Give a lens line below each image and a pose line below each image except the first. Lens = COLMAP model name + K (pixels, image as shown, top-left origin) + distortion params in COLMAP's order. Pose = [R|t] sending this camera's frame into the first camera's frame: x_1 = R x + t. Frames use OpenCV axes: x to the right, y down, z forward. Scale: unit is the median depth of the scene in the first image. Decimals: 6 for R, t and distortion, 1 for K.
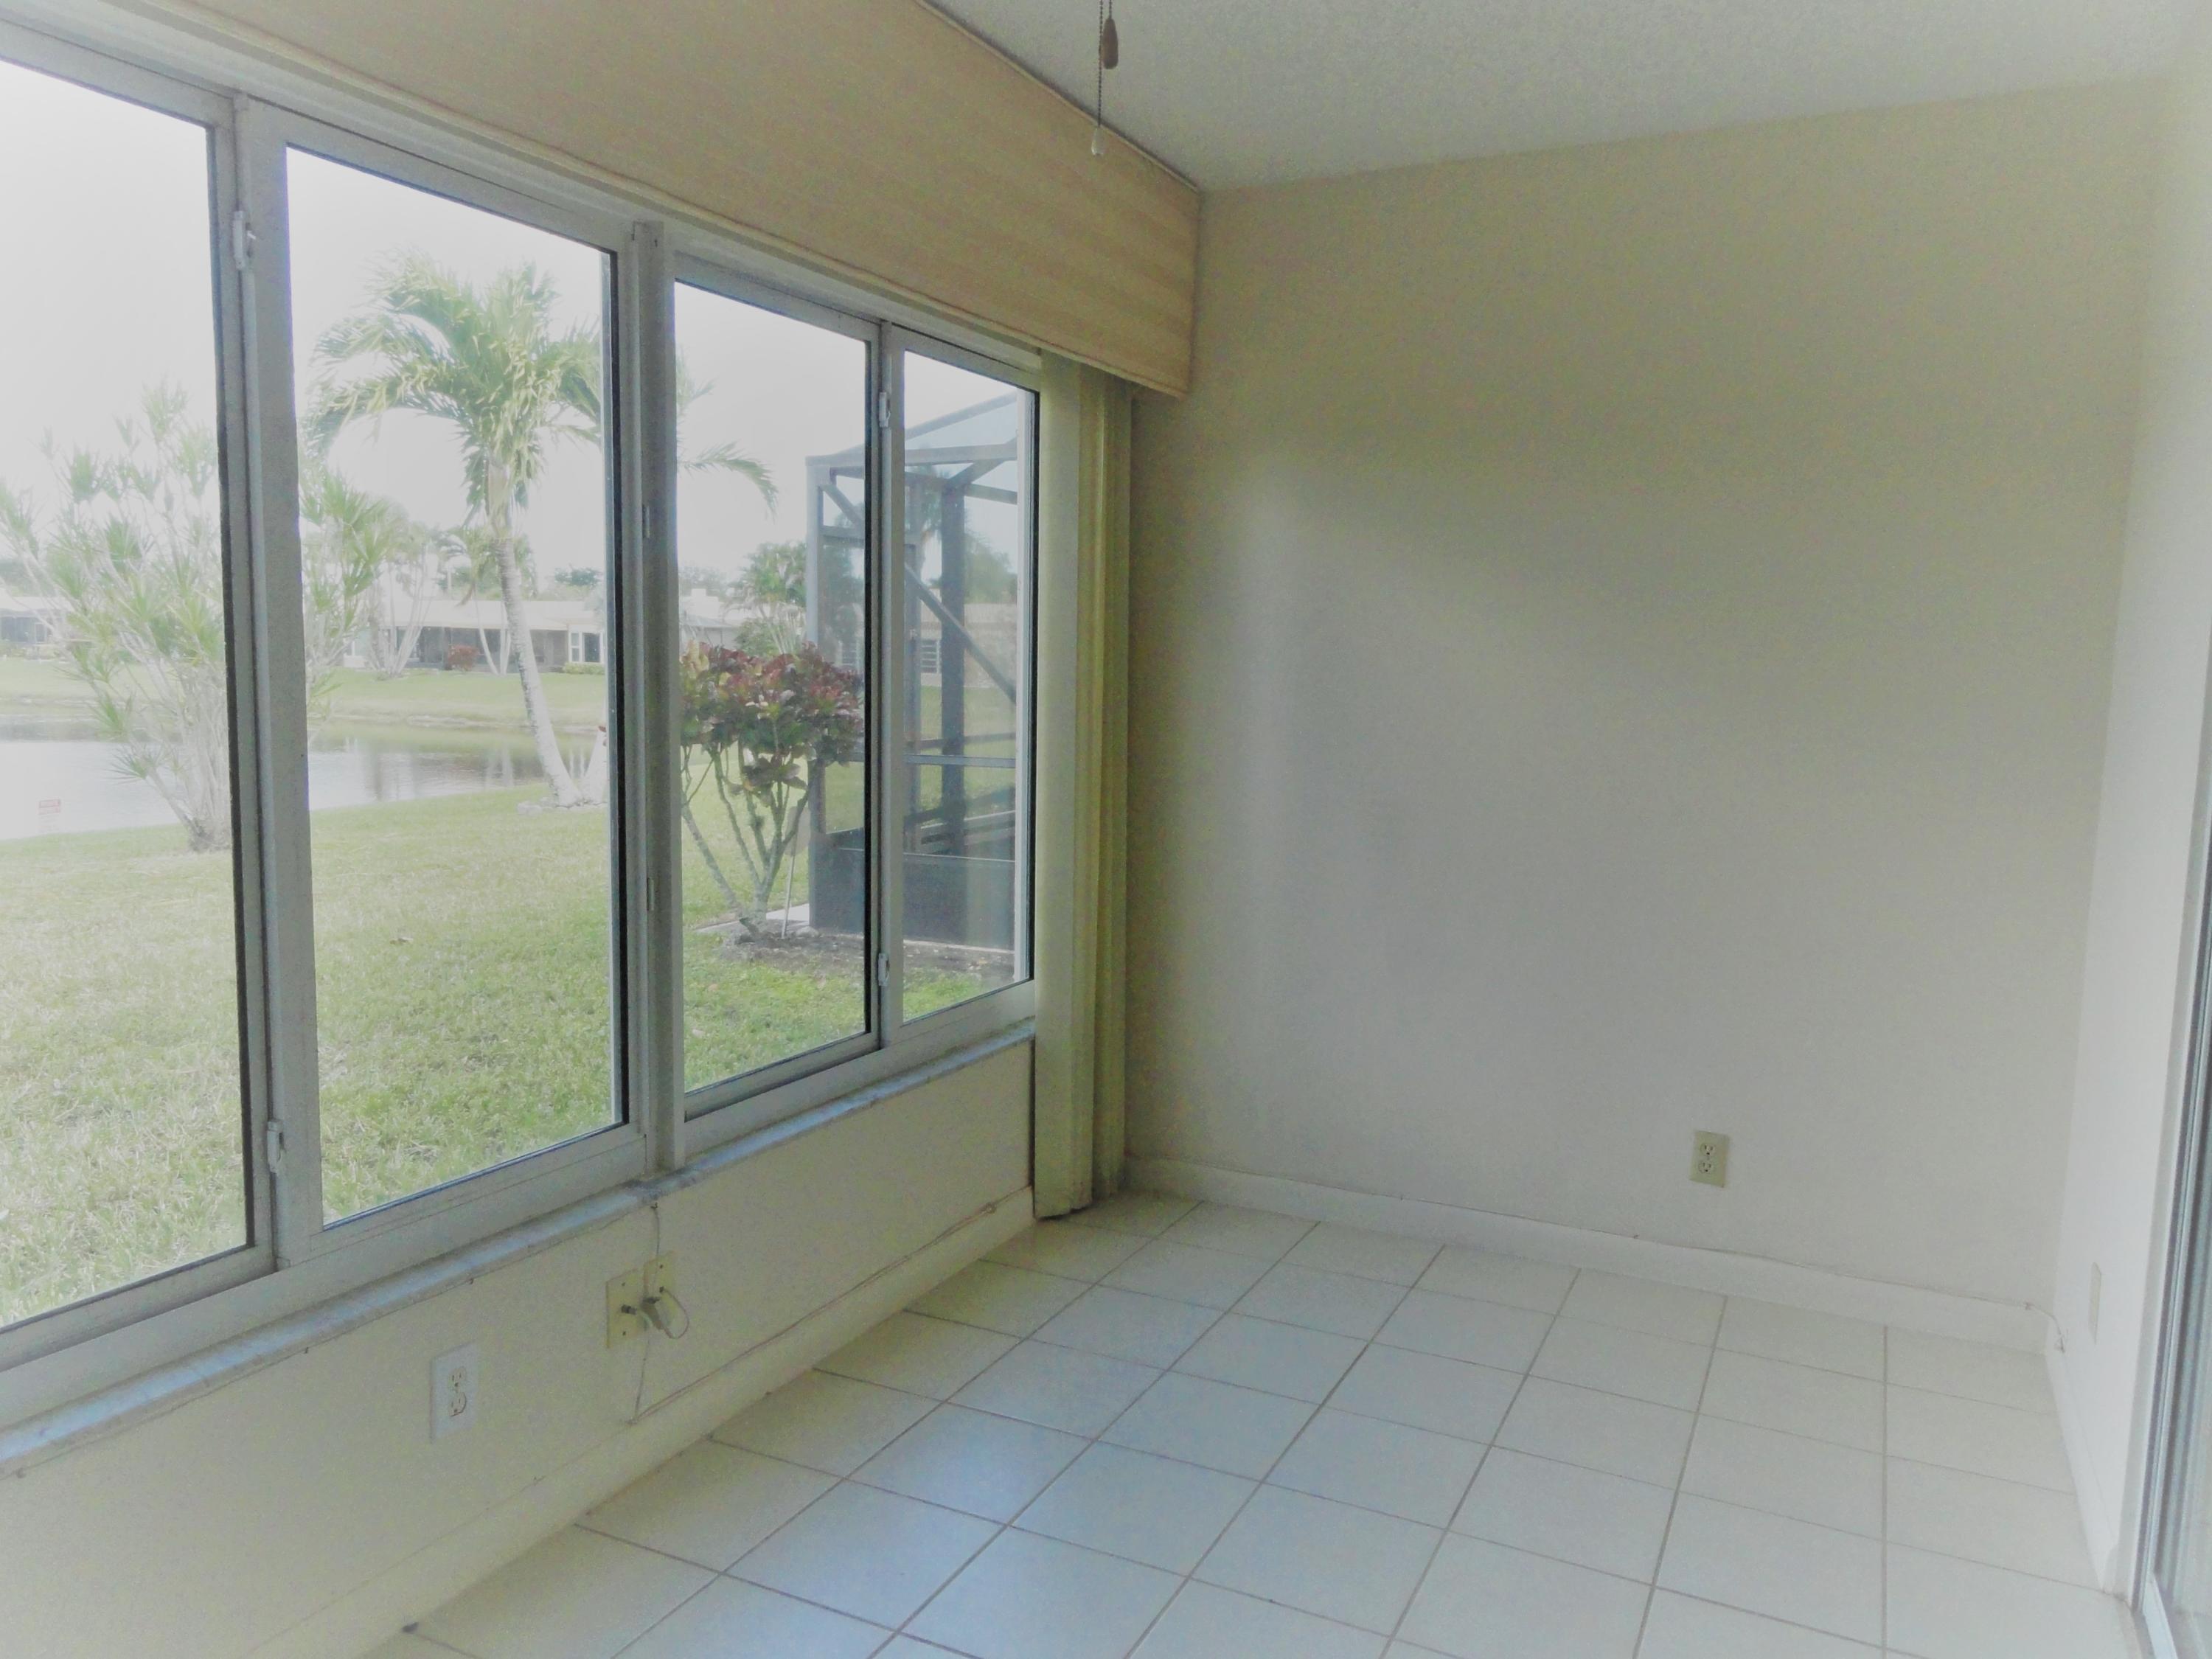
lens RADIAL K [[1571.3, 0, 1106.0], [0, 1571.3, 829.5], [0, 0, 1]] dist [-0.002926, -0.002412]
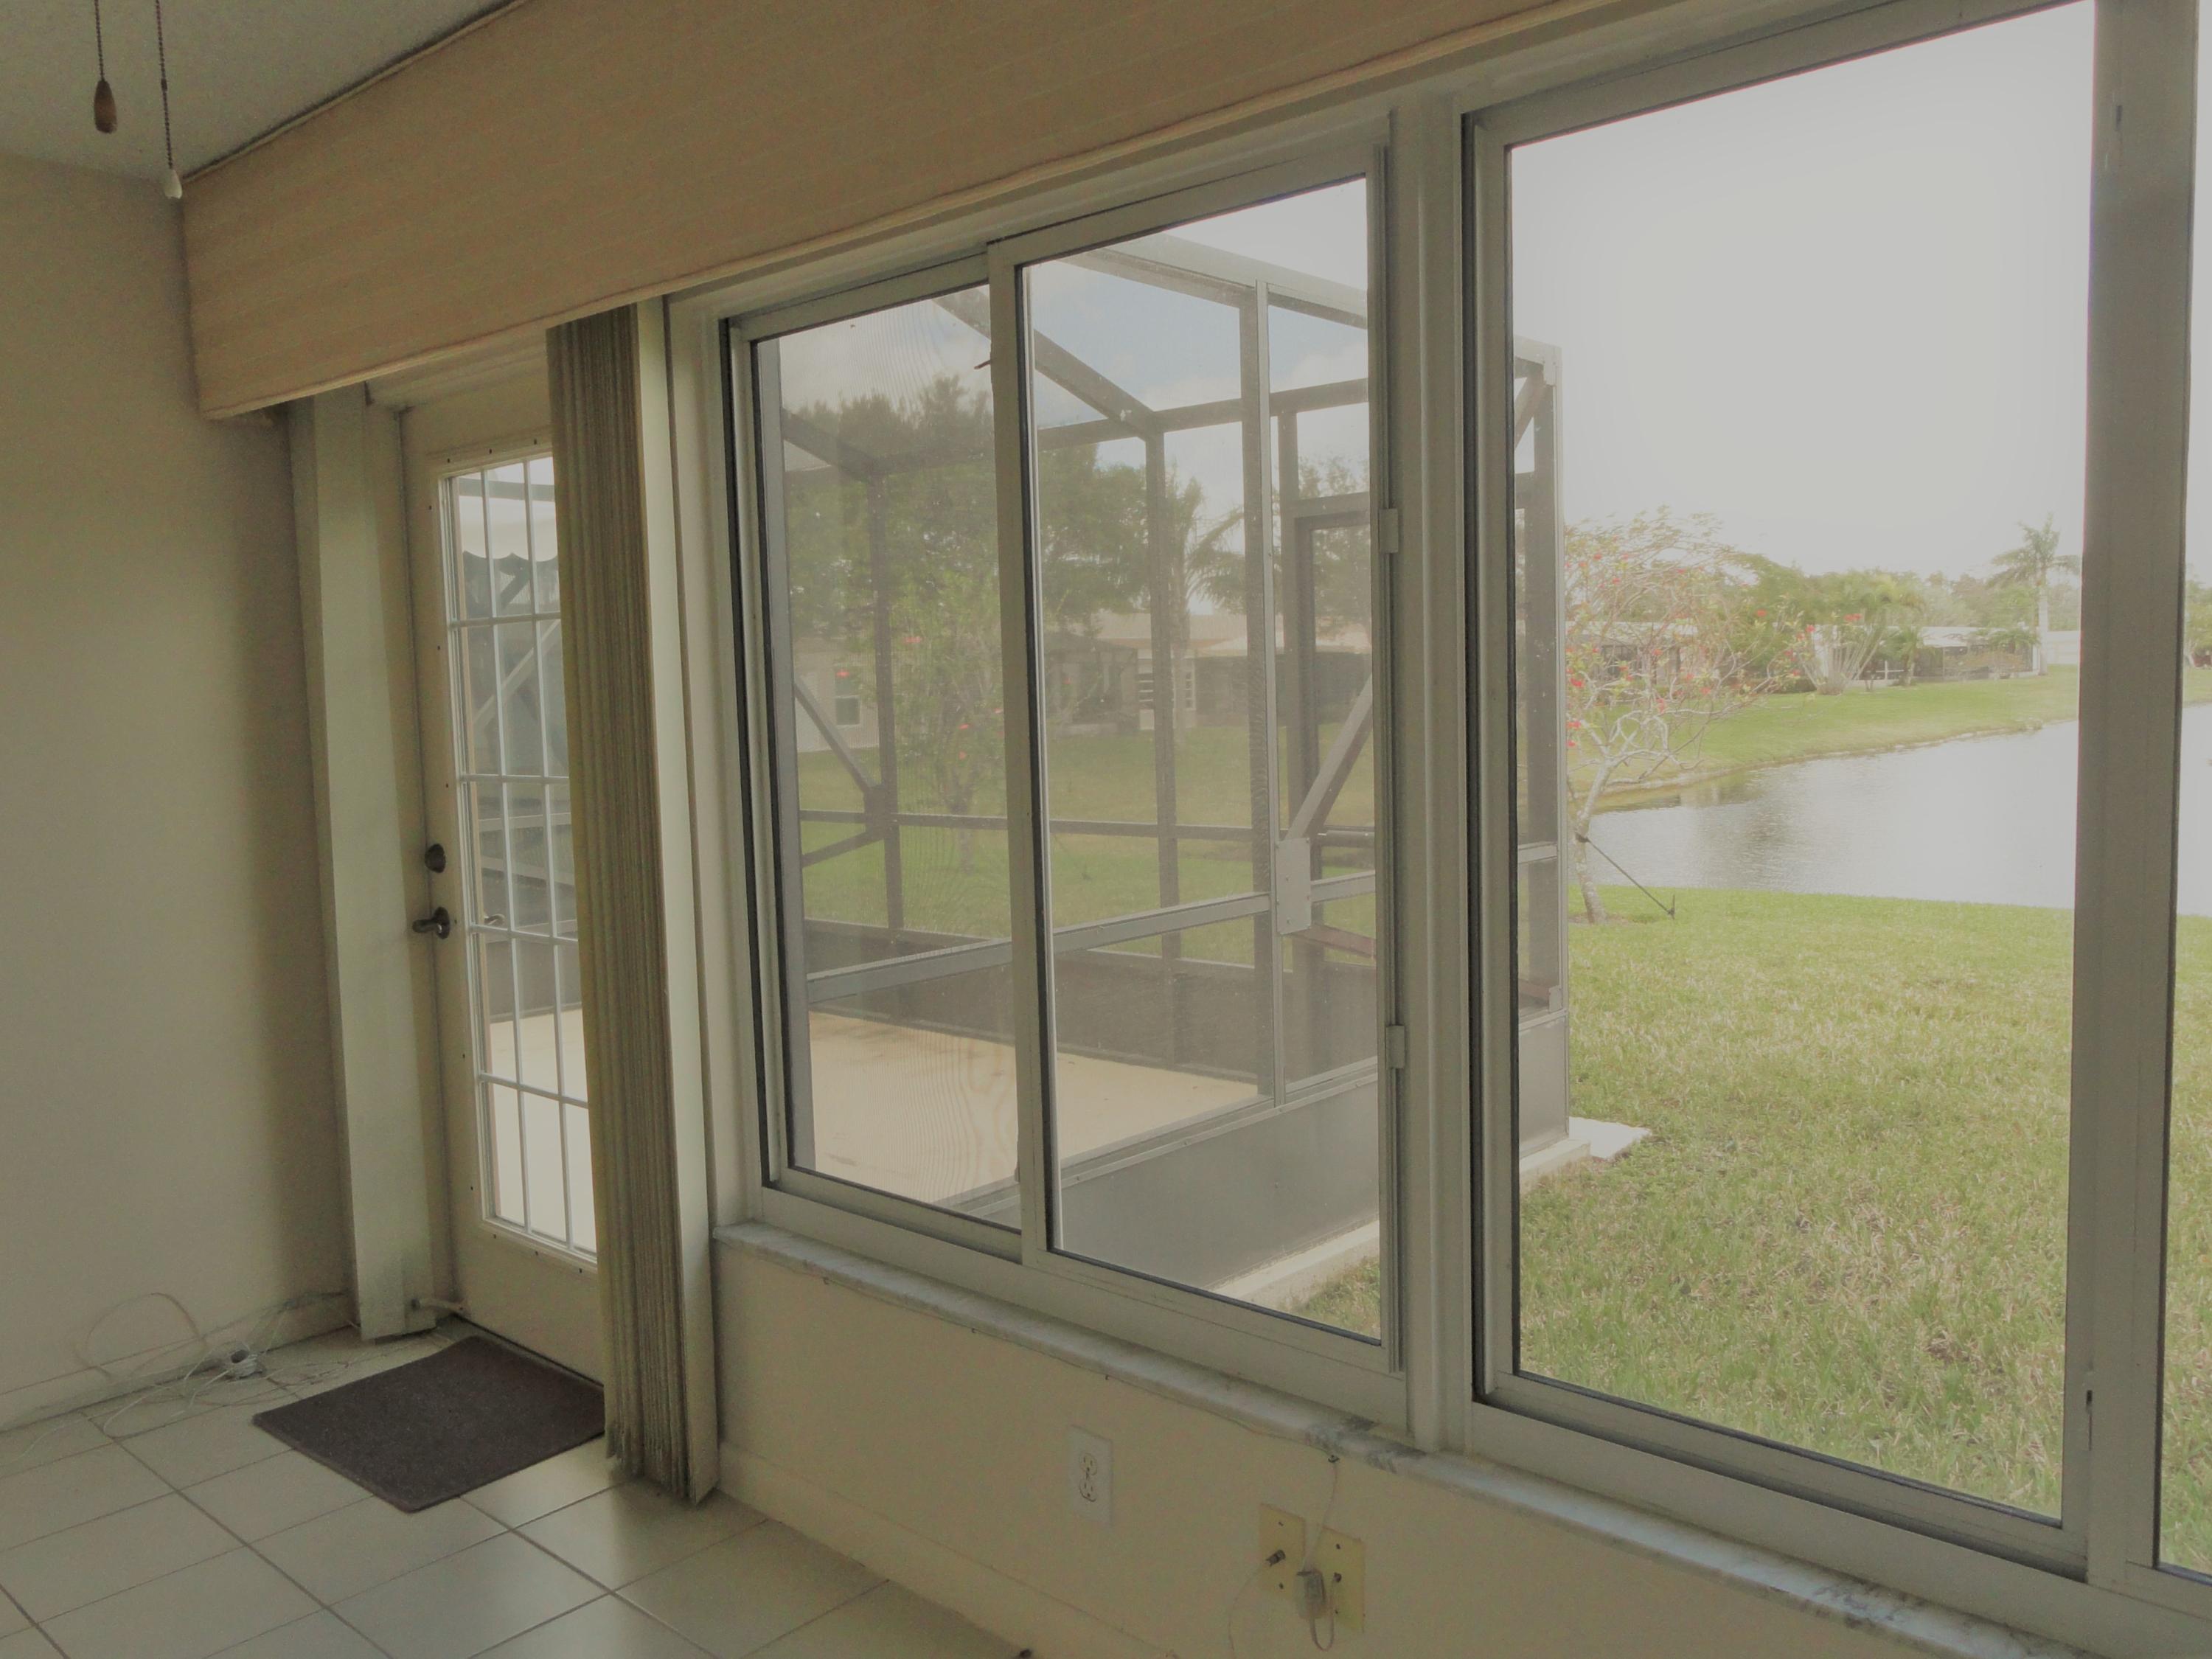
lens RADIAL K [[1571.3, 0, 1106.0], [0, 1571.3, 829.5], [0, 0, 1]] dist [-0.002926, -0.002412]
pose [[-0.241588, 0.087734, -0.966405, 0.428514], [-0.069808, 0.991753, 0.107486, -0.128312], [0.967865, 0.093430, -0.233471, 1.031956]]
